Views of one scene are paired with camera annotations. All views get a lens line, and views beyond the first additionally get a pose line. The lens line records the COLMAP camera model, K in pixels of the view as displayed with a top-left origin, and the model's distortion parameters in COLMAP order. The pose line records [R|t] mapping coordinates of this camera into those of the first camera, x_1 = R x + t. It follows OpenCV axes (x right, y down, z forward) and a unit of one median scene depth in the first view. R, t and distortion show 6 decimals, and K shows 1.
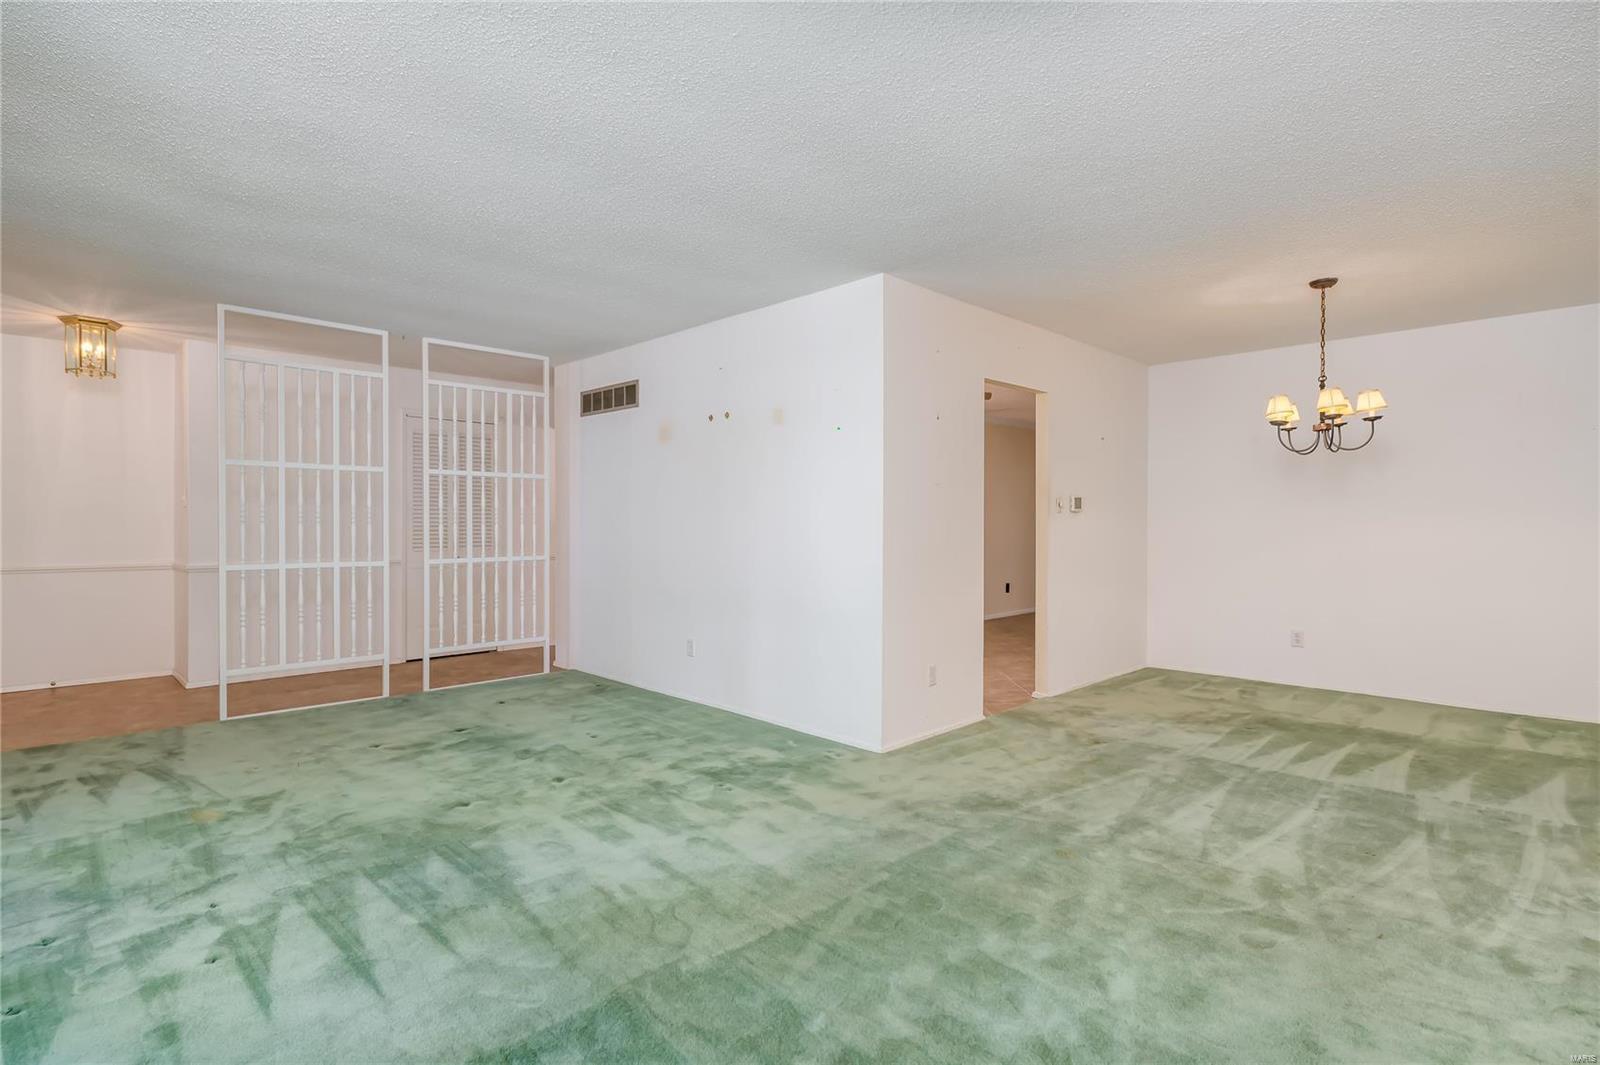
lens RADIAL K [[791.3, 0, 796.1], [0, 791.3, 526.3], [0, 0, 1]] dist [0.003068, 0.000069]
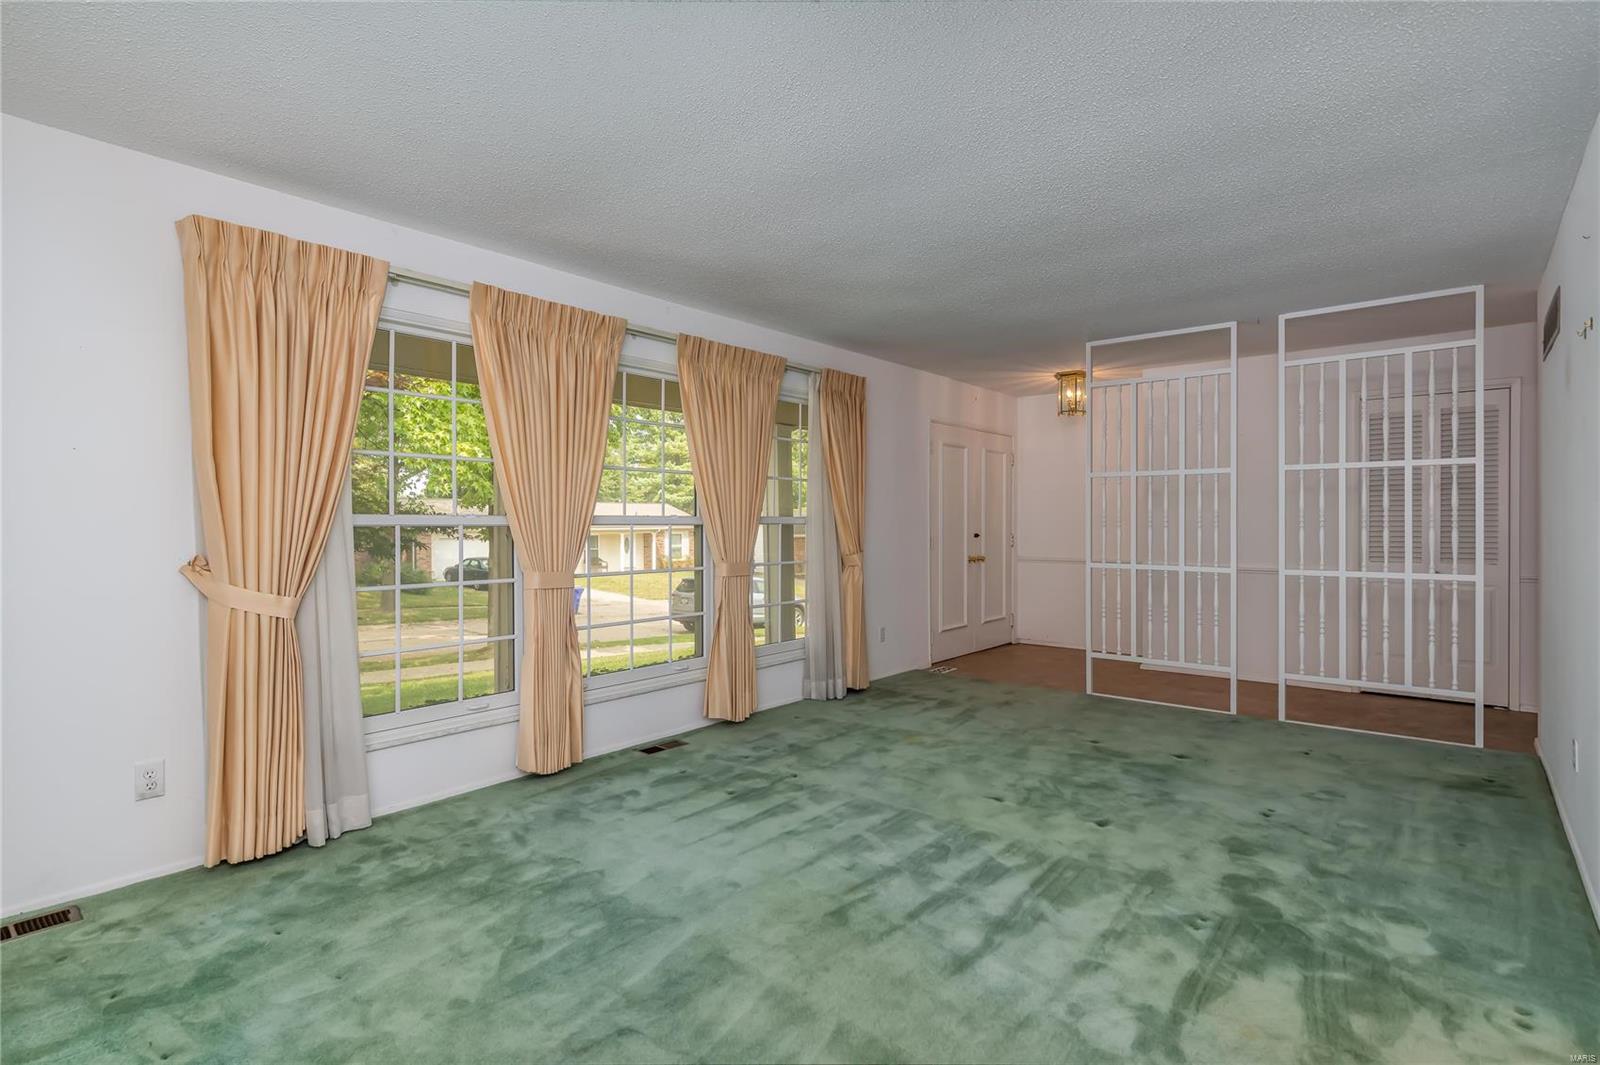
lens RADIAL K [[791.3, 0, 770.5], [0, 791.3, 523.8], [0, 0, 1]] dist [0.003068, 0.000069]
pose [[0.070690, -0.002904, -0.997494, 0.373502], [-0.006752, 0.999971, -0.003390, -0.001213], [0.997476, 0.006974, 0.070668, 0.397547]]
